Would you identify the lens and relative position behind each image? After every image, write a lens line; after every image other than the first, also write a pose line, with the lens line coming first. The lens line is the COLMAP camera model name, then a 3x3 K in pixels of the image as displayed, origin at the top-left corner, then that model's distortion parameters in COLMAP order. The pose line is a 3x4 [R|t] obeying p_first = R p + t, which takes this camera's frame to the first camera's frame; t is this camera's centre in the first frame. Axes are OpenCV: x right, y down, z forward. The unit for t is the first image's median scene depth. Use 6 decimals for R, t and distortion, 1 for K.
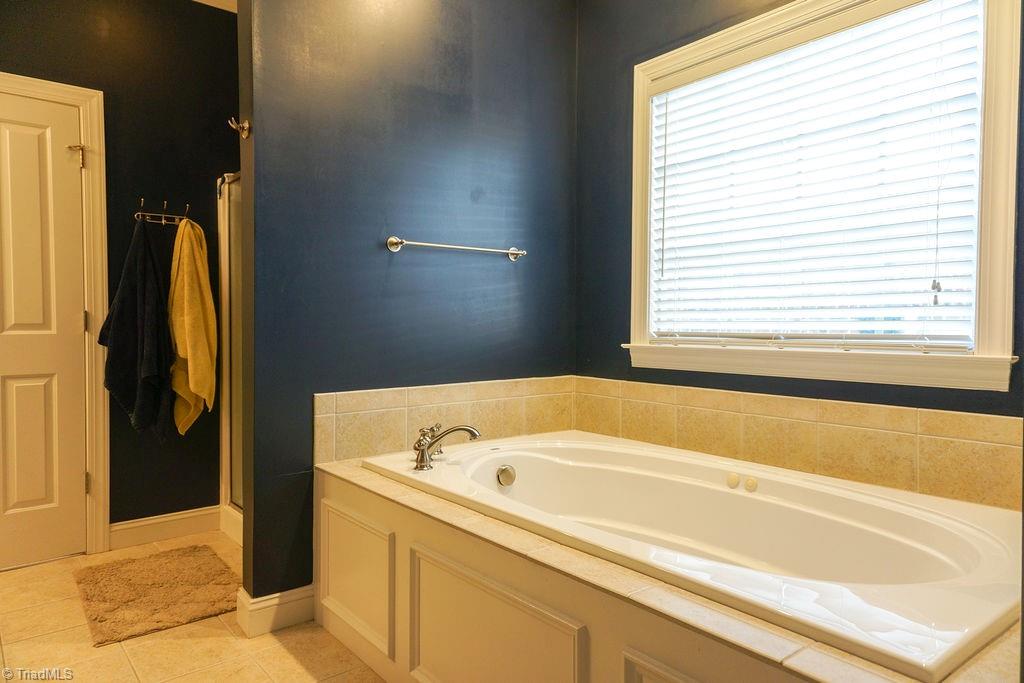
lens RADIAL K [[665.8, 0, 510.3], [0, 665.8, 336.1], [0, 0, 1]] dist [0.051806, -0.001726]
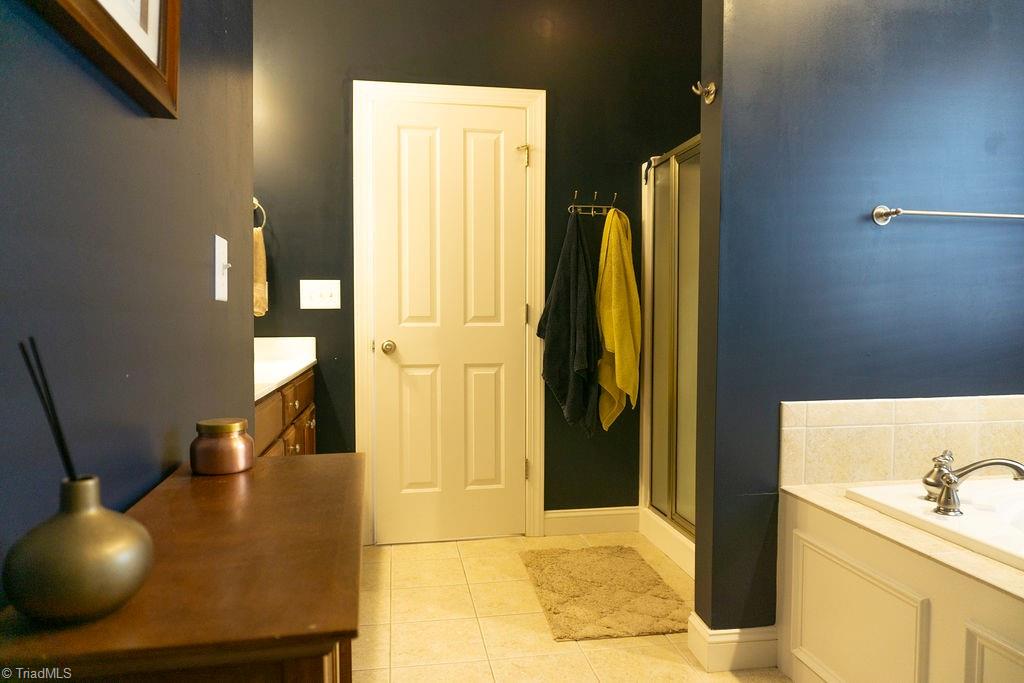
lens RADIAL K [[678.7, 0, 512.0], [0, 678.7, 341.5], [0, 0, 1]] dist [-0.023315, -0.001470]
pose [[0.873501, 0.020261, -0.486400, -0.152262], [-0.011682, 0.999718, 0.020665, -0.001314], [0.486681, -0.012369, 0.873492, 0.090393]]
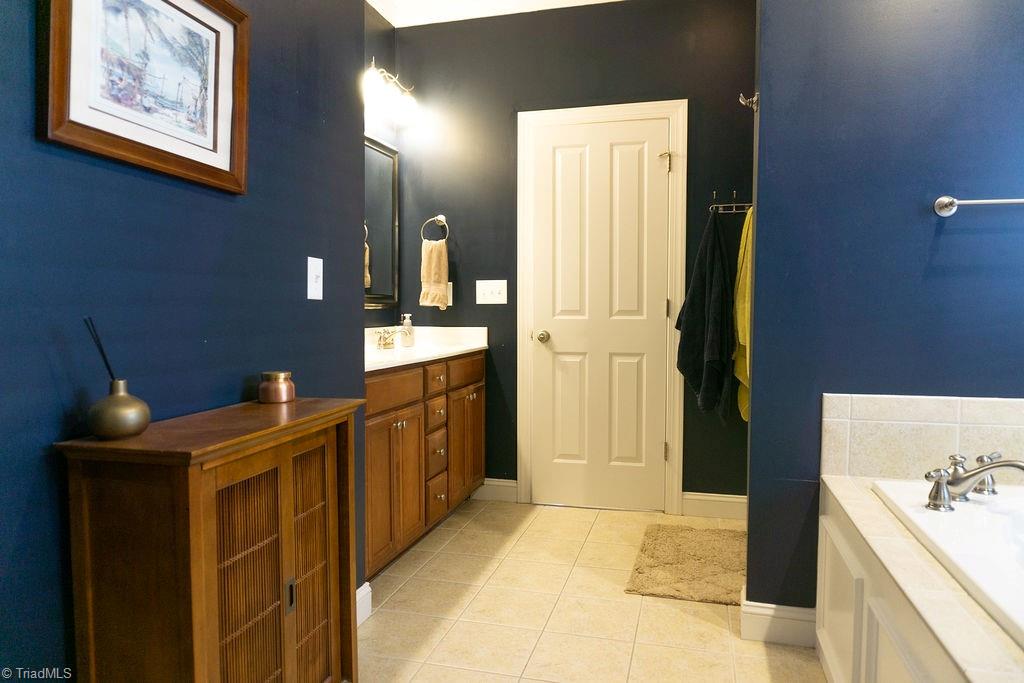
lens RADIAL K [[678.7, 0, 512.0], [0, 678.7, 341.5], [0, 0, 1]] dist [-0.023315, -0.001470]
pose [[0.587749, 0.040395, -0.808034, 0.143394], [-0.019289, 0.999169, 0.035919, -0.002635], [0.808813, -0.005525, 0.588040, 0.143517]]
